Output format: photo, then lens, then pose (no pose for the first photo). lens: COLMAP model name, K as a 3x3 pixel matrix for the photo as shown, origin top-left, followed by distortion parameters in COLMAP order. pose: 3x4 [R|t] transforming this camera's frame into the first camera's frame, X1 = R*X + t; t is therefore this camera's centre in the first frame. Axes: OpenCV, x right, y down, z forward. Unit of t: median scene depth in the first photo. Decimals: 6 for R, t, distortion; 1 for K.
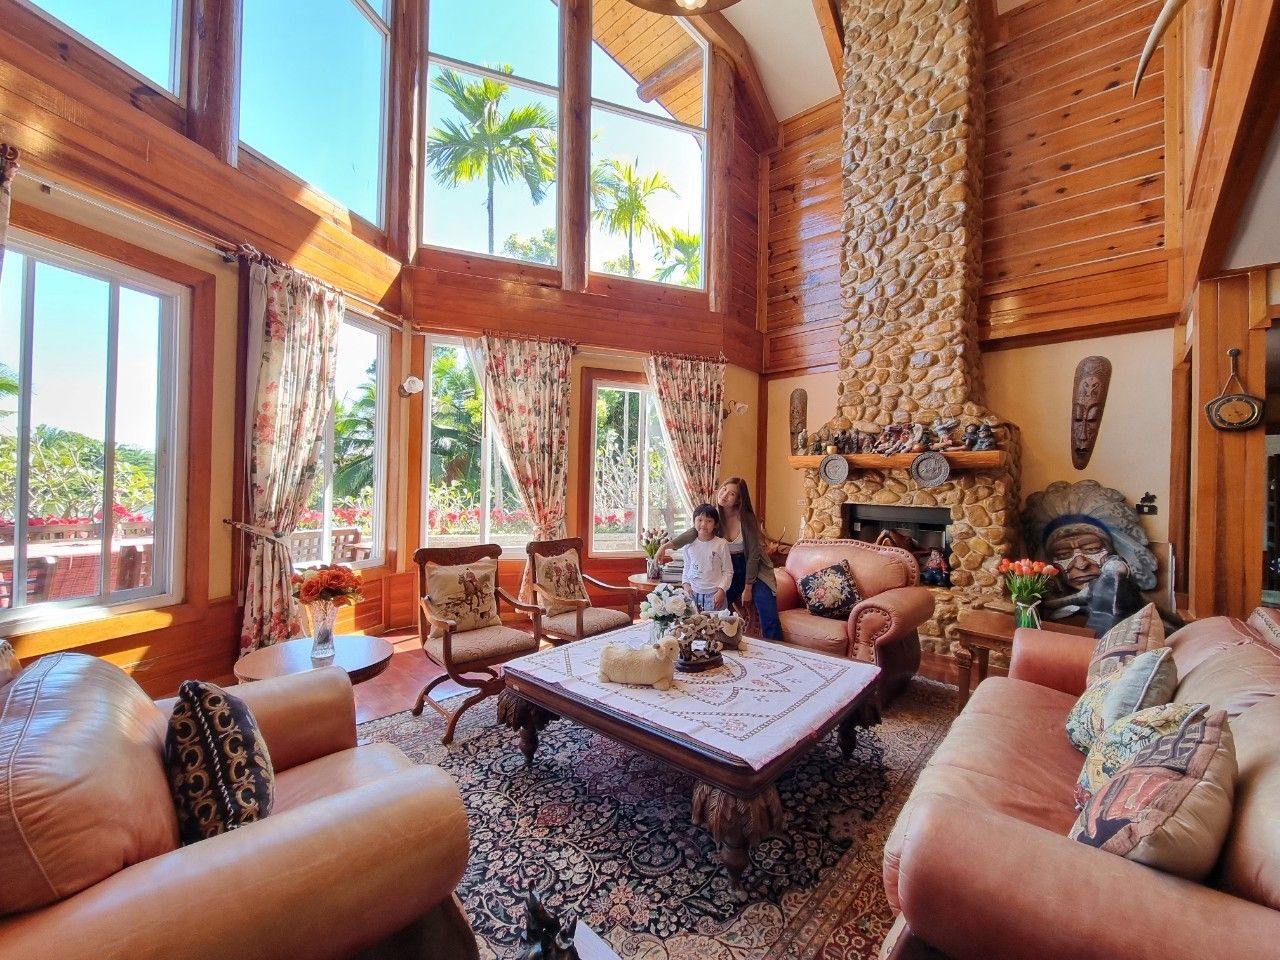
lens RADIAL K [[523.5, 0, 634.0], [0, 523.5, 479.3], [0, 0, 1]] dist [0.000459, 0.000251]
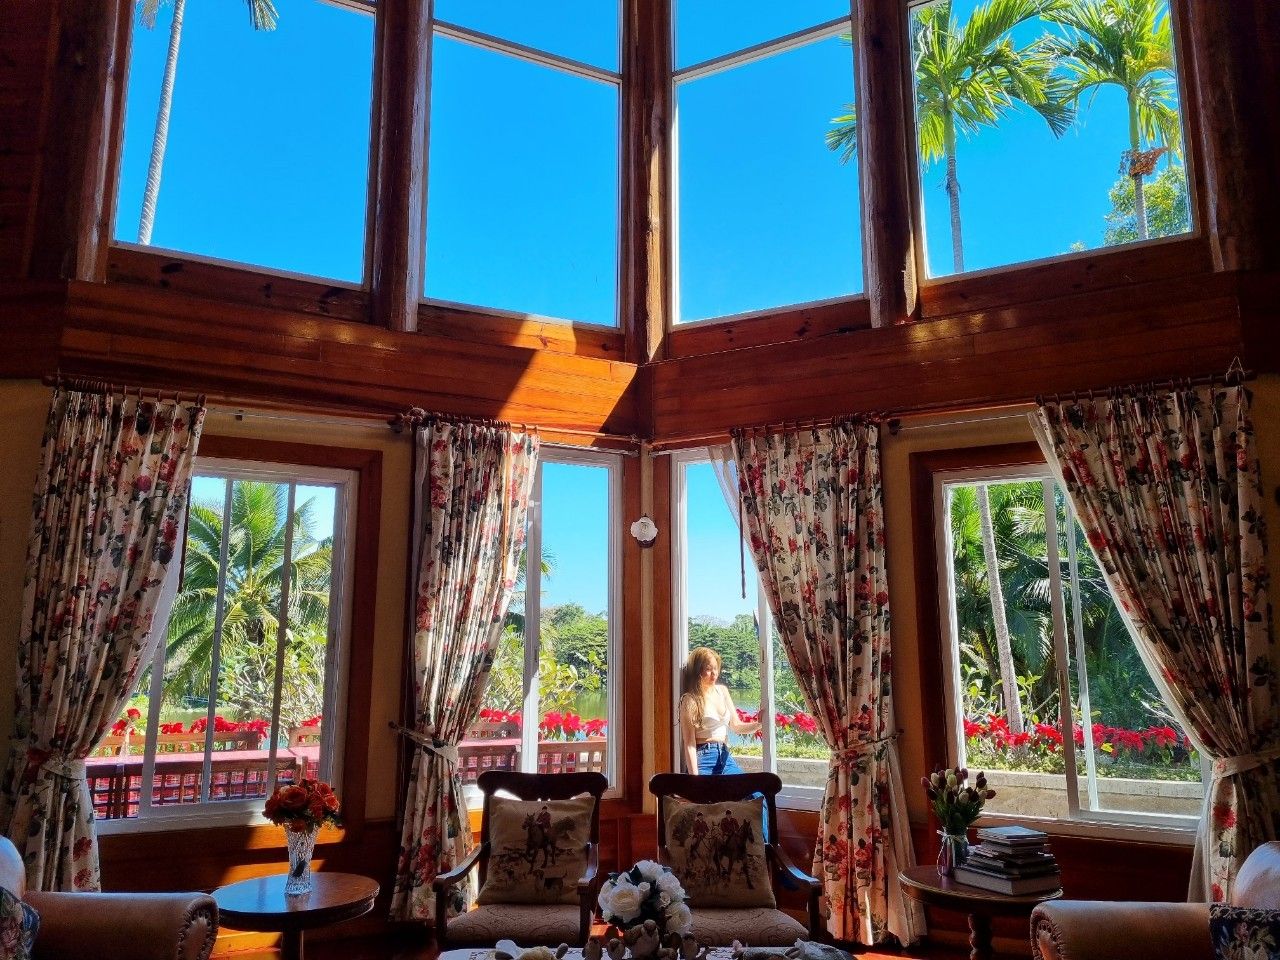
lens RADIAL K [[957.3, 0, 637.1], [0, 957.3, 477.3], [0, 0, 1]] dist [0.054884, -0.034167]
pose [[0.669036, -0.156638, -0.726537, 0.498772], [0.021232, 0.981168, -0.191984, -0.004495], [0.742927, 0.113018, 0.659763, 0.145830]]
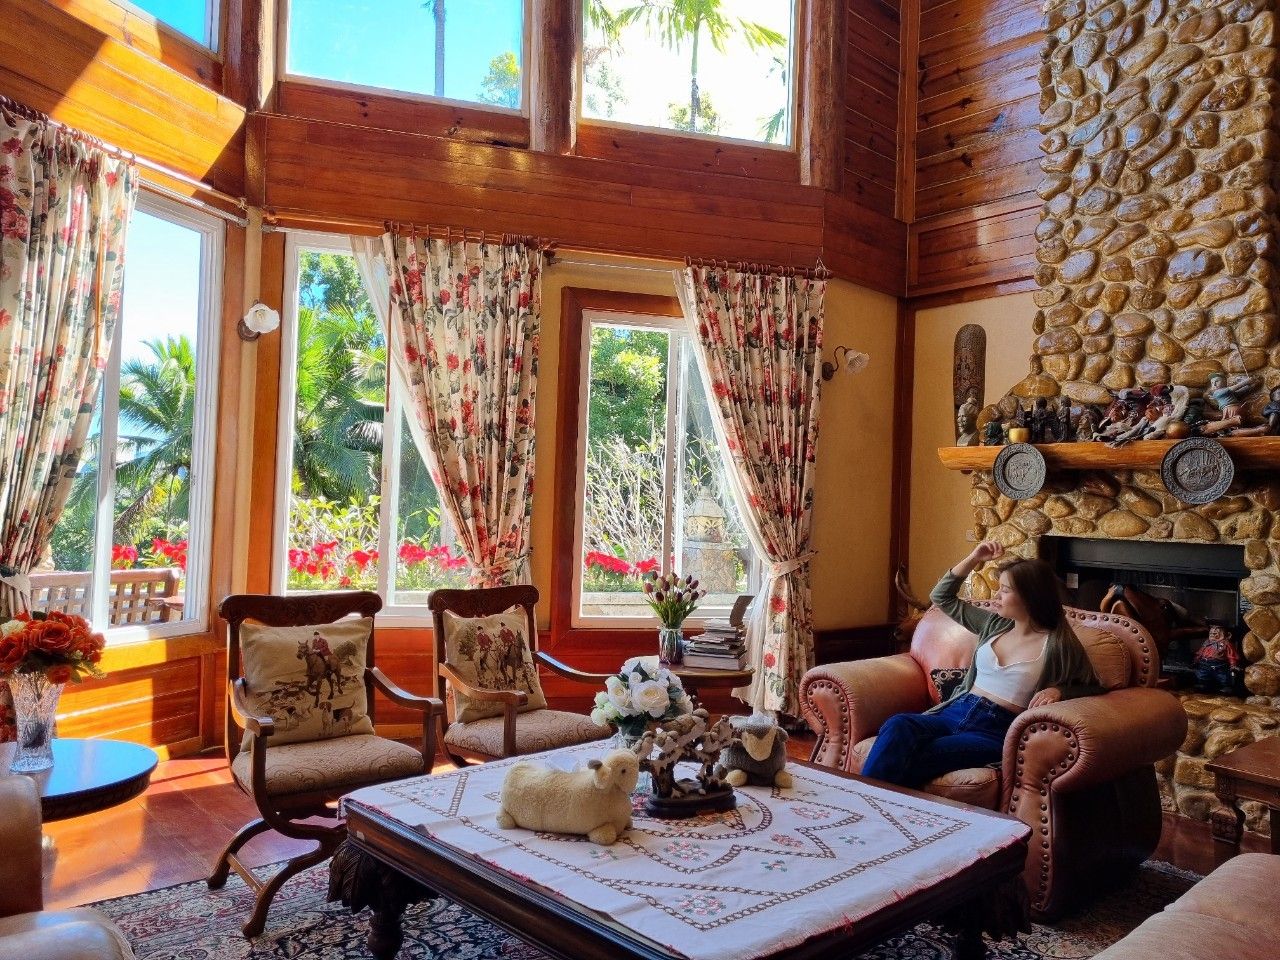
lens RADIAL K [[957.3, 0, 646.9], [0, 957.3, 476.4], [0, 0, 1]] dist [0.054884, -0.034167]
pose [[0.996671, 0.006725, -0.081252, 0.086185], [-0.008822, 0.999637, -0.025475, 0.015742], [0.081052, 0.026107, 0.996368, -0.018064]]
